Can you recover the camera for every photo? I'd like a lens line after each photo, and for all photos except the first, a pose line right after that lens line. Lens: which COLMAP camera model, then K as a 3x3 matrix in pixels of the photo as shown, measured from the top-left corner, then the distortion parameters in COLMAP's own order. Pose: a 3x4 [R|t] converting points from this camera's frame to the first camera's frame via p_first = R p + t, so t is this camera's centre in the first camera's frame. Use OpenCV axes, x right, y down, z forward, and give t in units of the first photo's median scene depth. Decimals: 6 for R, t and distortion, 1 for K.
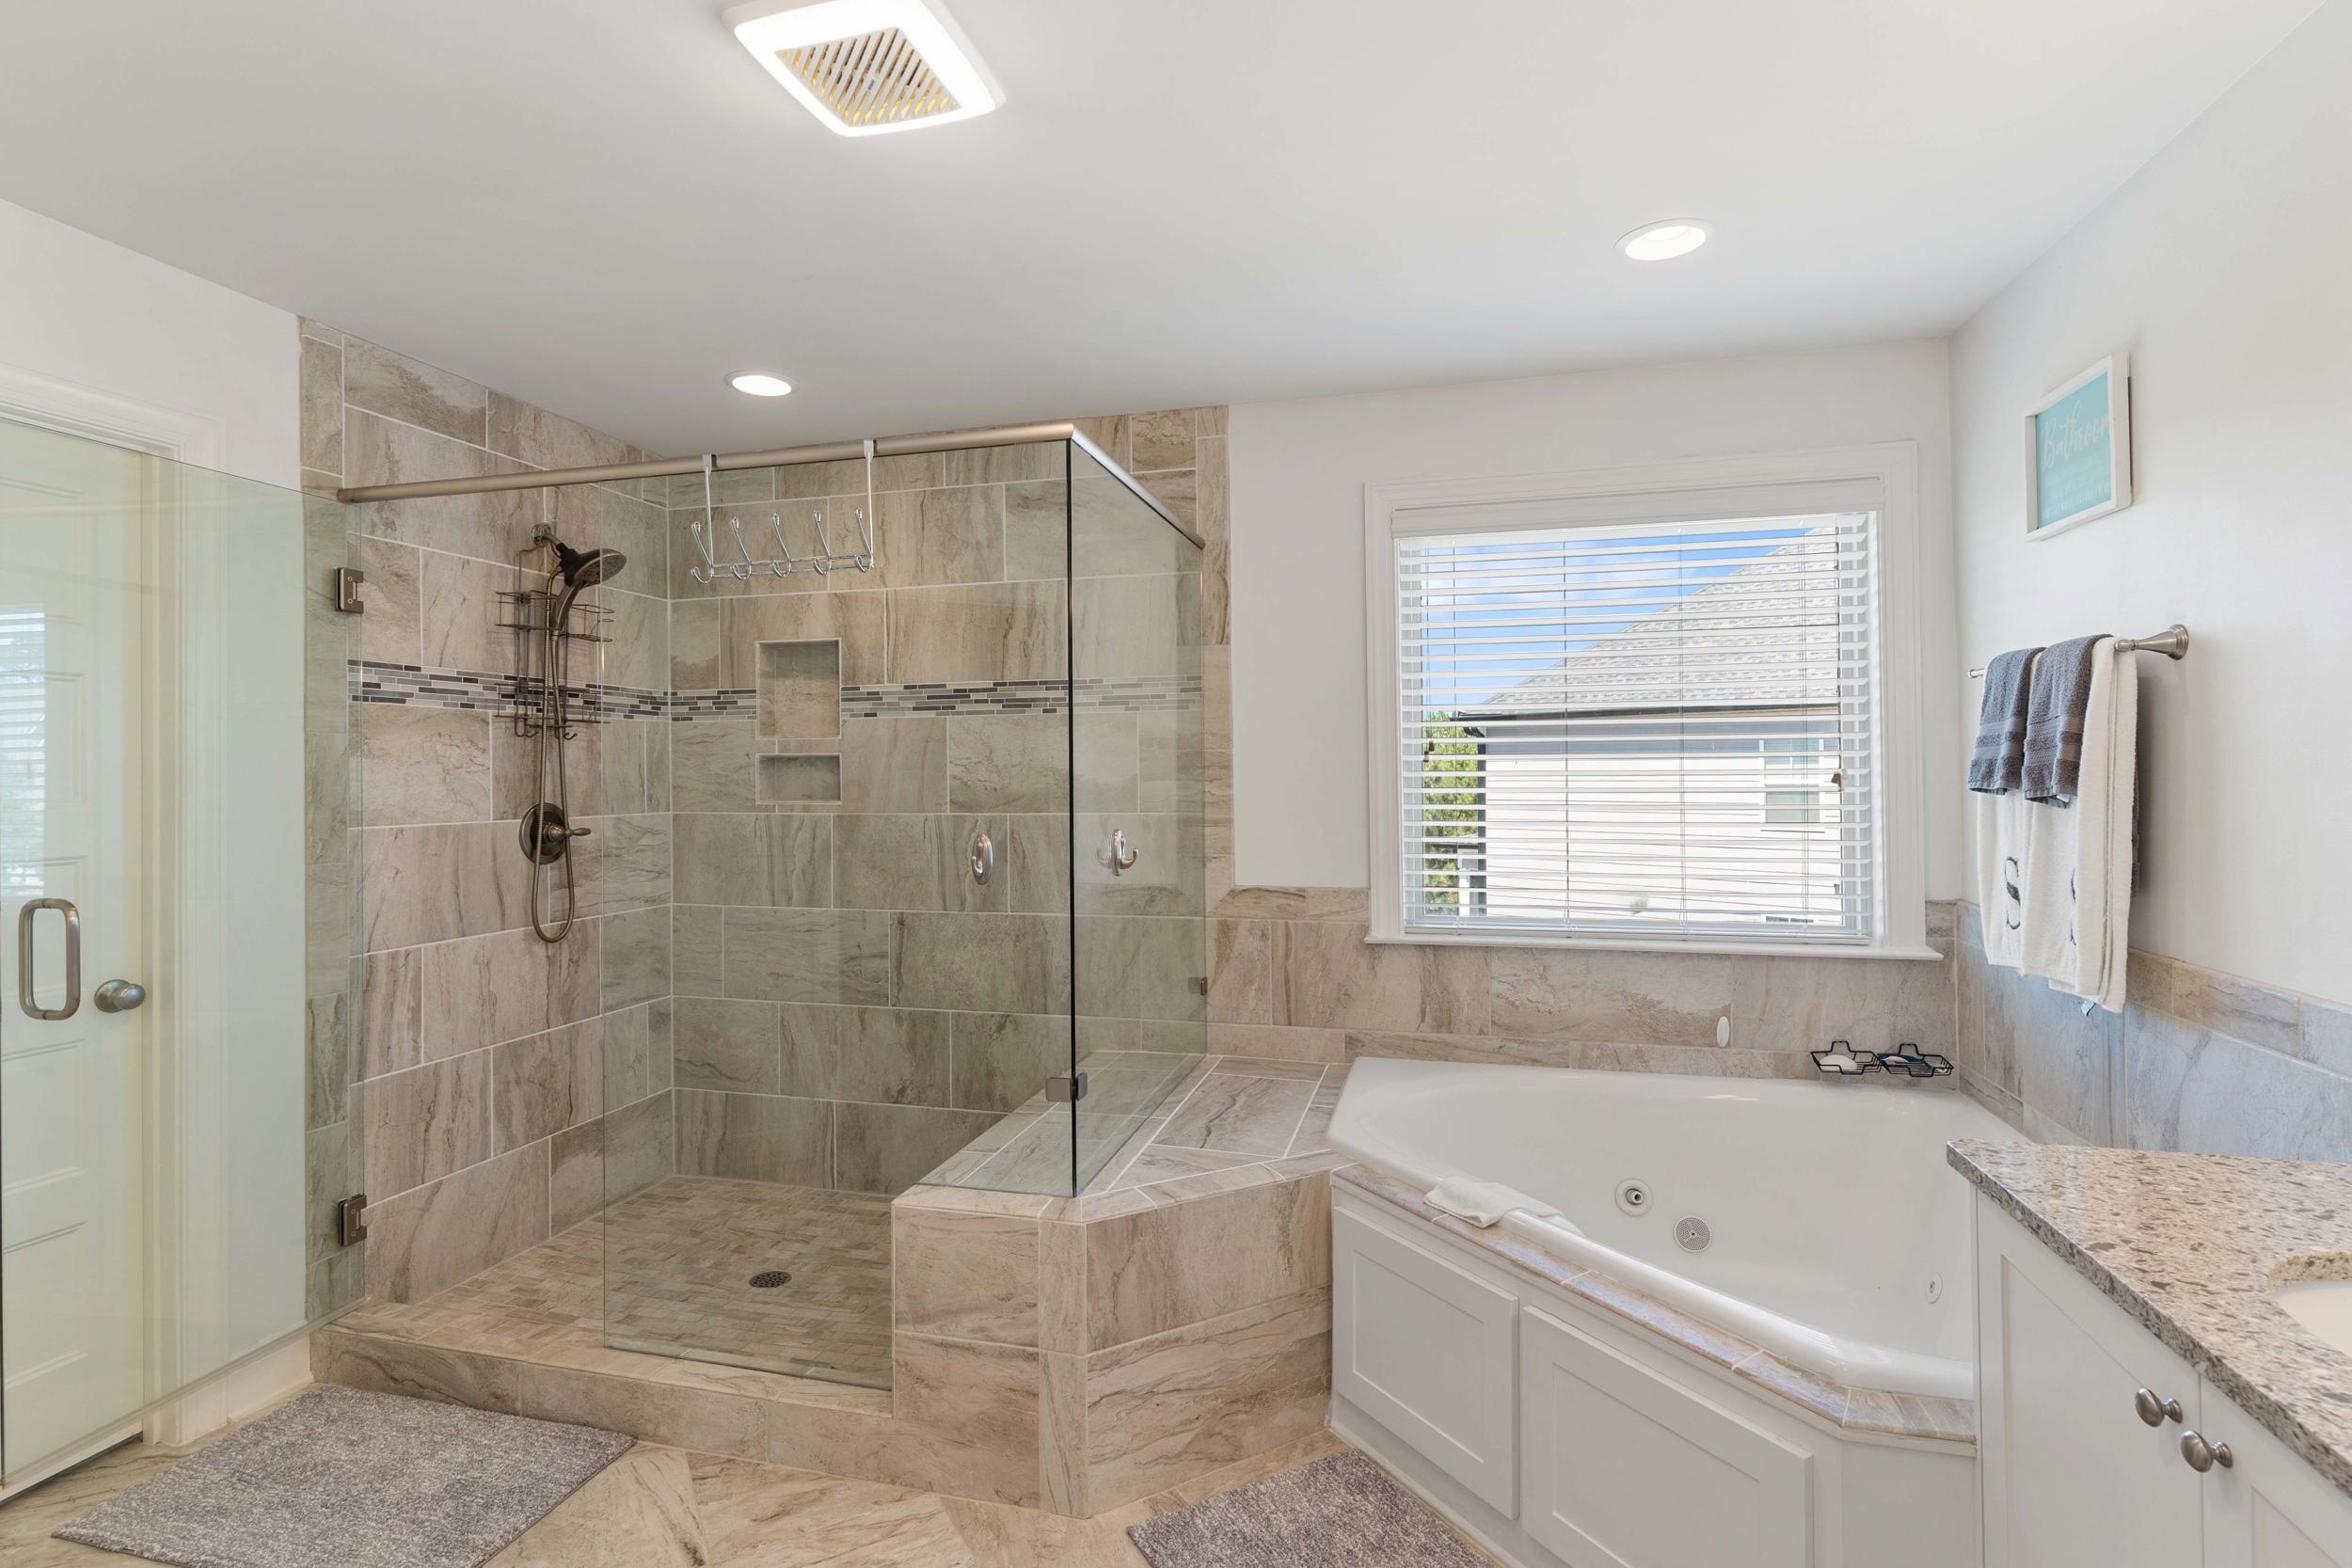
lens RADIAL K [[1136.6, 0, 1161.8], [0, 1136.6, 776.0], [0, 0, 1]] dist [0.001652, 0.000063]
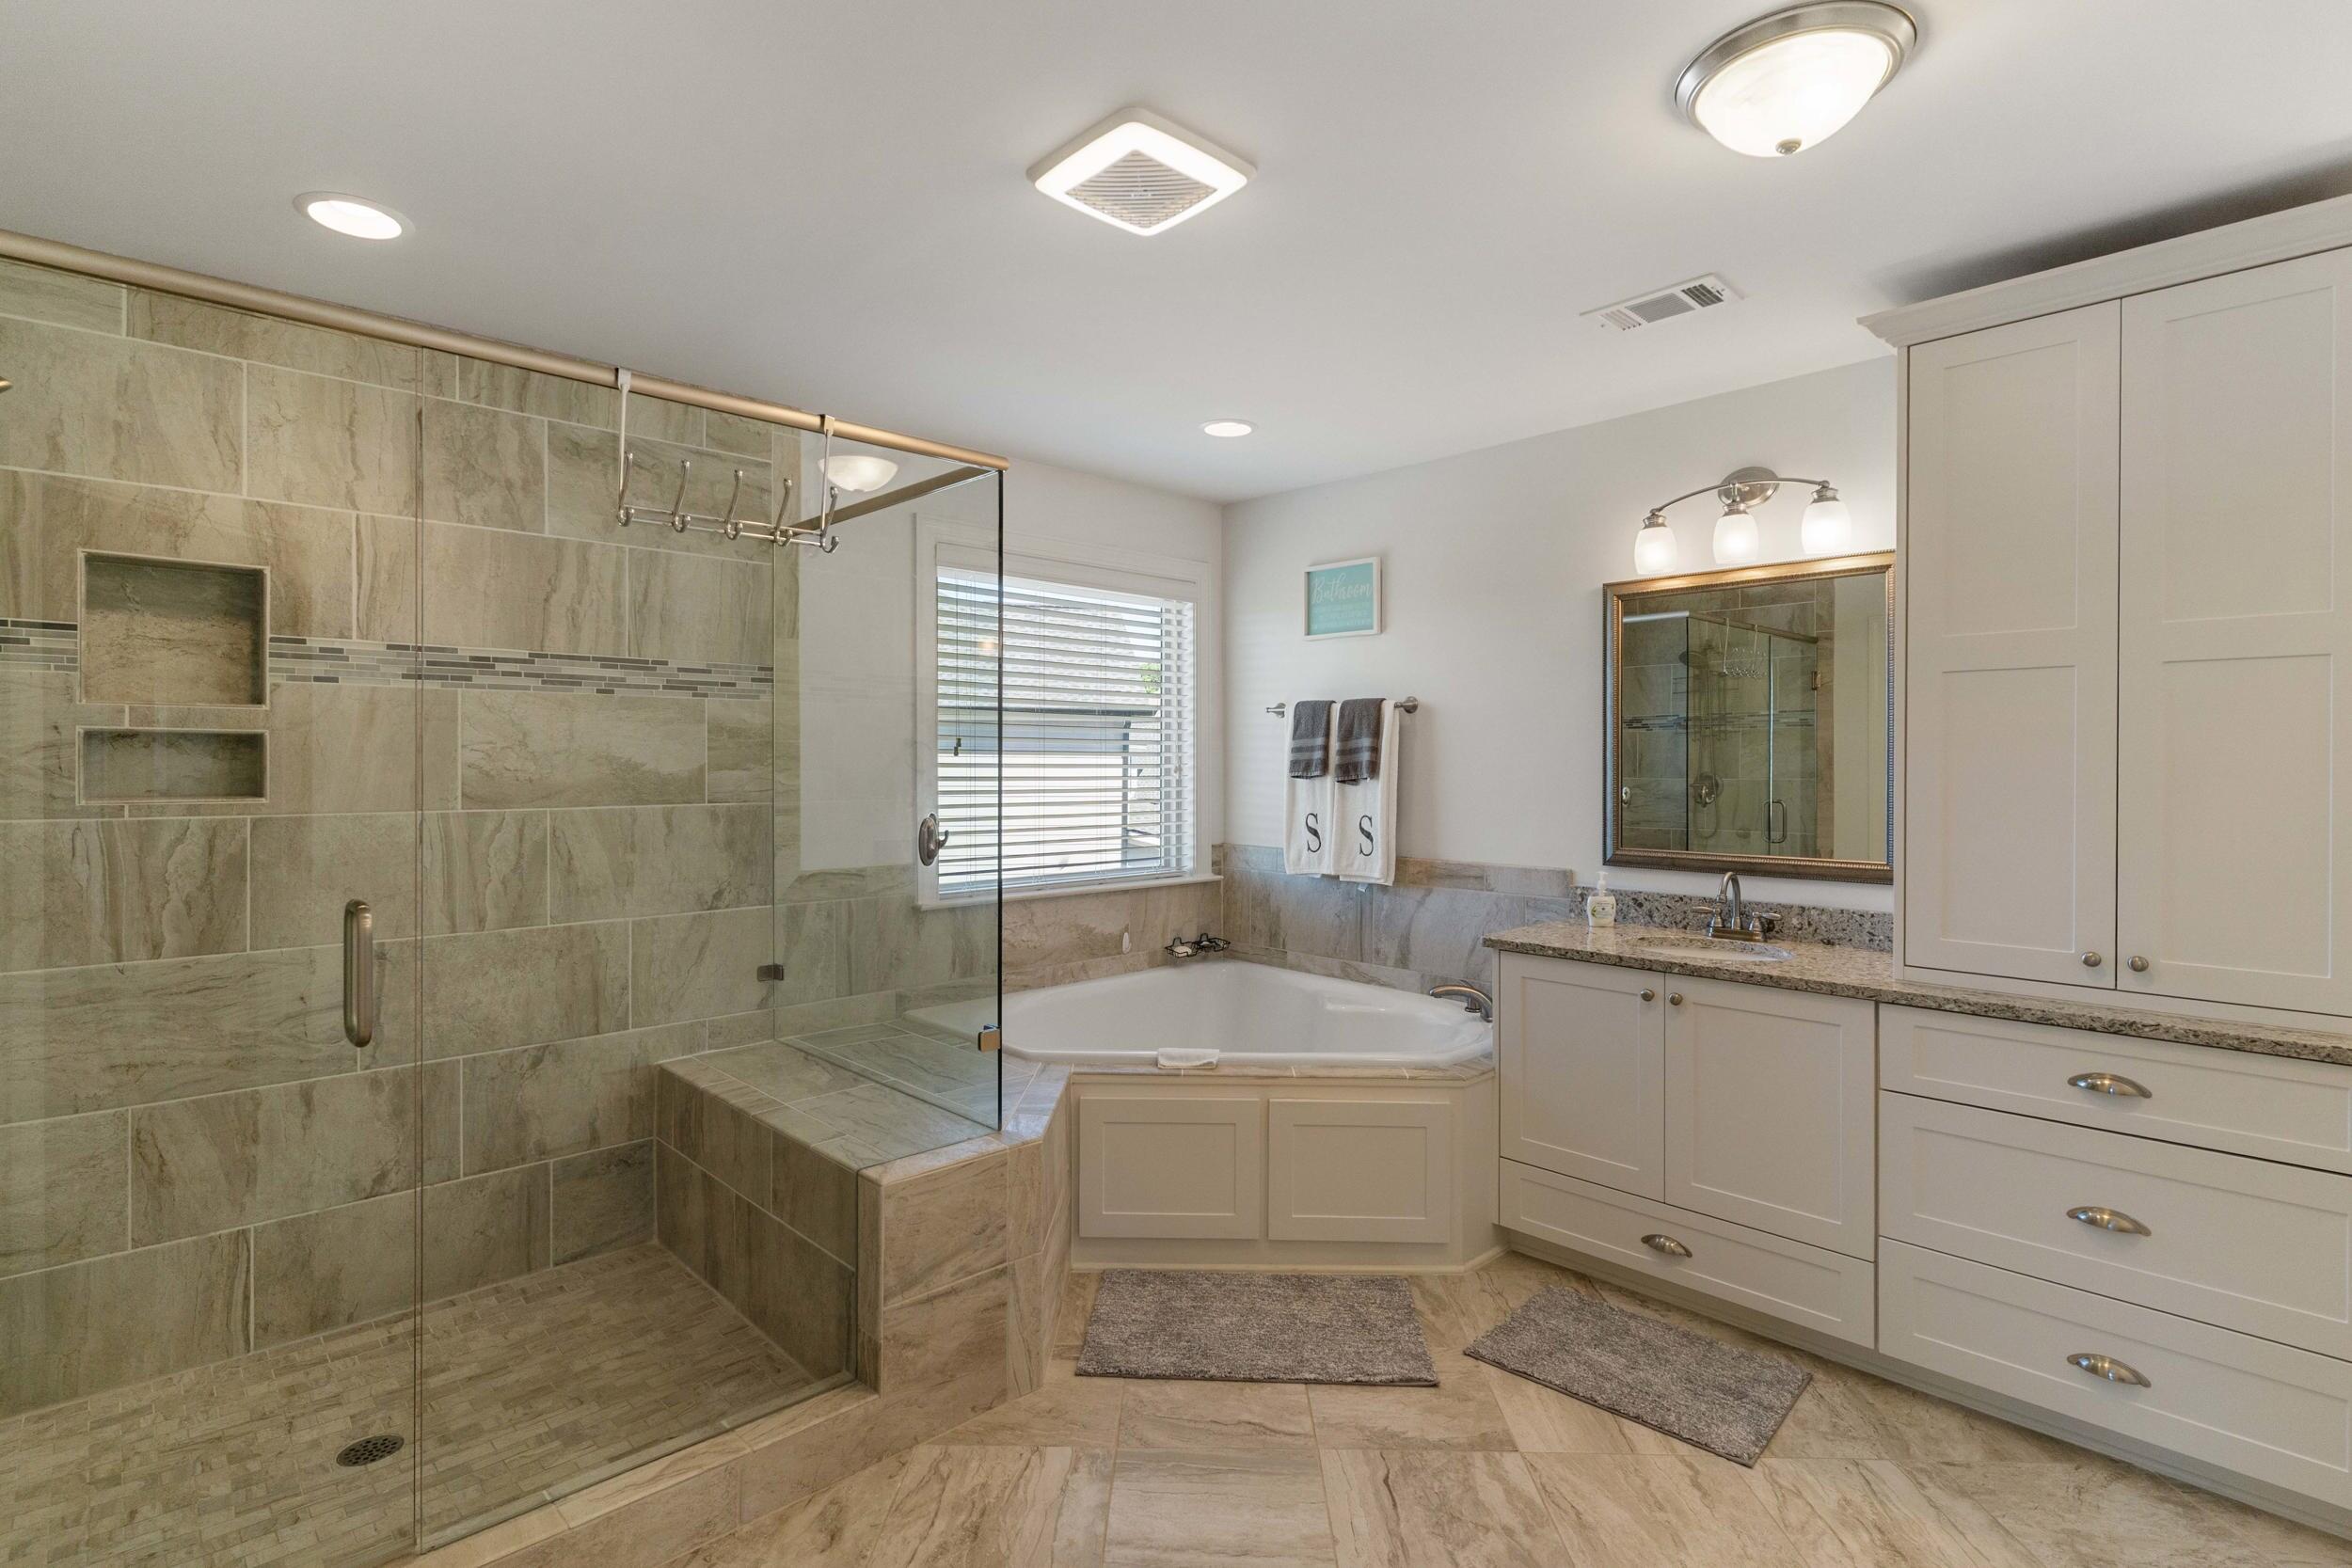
lens RADIAL K [[1136.6, 0, 1156.2], [0, 1136.6, 777.6], [0, 0, 1]] dist [0.001652, 0.000063]
pose [[0.525768, -0.001367, 0.850627, -0.662108], [-0.003378, 0.999987, 0.003695, 0.005534], [-0.850621, -0.004816, 0.525757, 0.177394]]
